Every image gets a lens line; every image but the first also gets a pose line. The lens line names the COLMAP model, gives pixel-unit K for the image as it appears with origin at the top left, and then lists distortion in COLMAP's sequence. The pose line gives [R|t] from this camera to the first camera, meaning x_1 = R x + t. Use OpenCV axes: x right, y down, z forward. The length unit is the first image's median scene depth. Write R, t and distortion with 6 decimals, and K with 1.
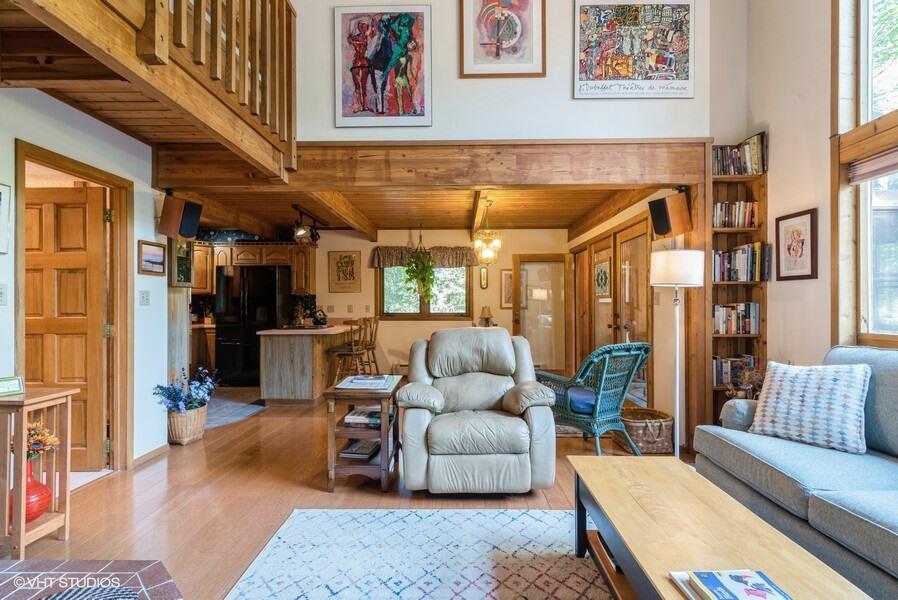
lens RADIAL K [[455.4, 0, 449.0], [0, 455.4, 300.0], [0, 0, 1]] dist [0.003676, 0.000344]
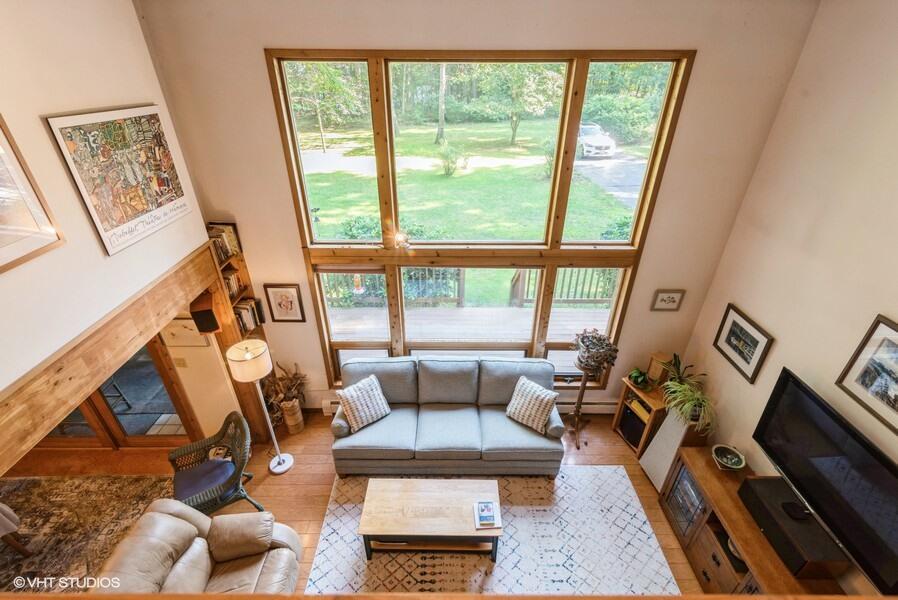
lens RADIAL K [[401.9, 0, 449.0], [0, 401.9, 300.0], [0, 0, 1]] dist [0.001180, 0.000389]
pose [[-0.019400, -0.500033, 0.865789, -0.382731], [-0.006788, 0.865998, 0.500001, -0.732663], [-0.999789, 0.003823, -0.020194, 0.425807]]
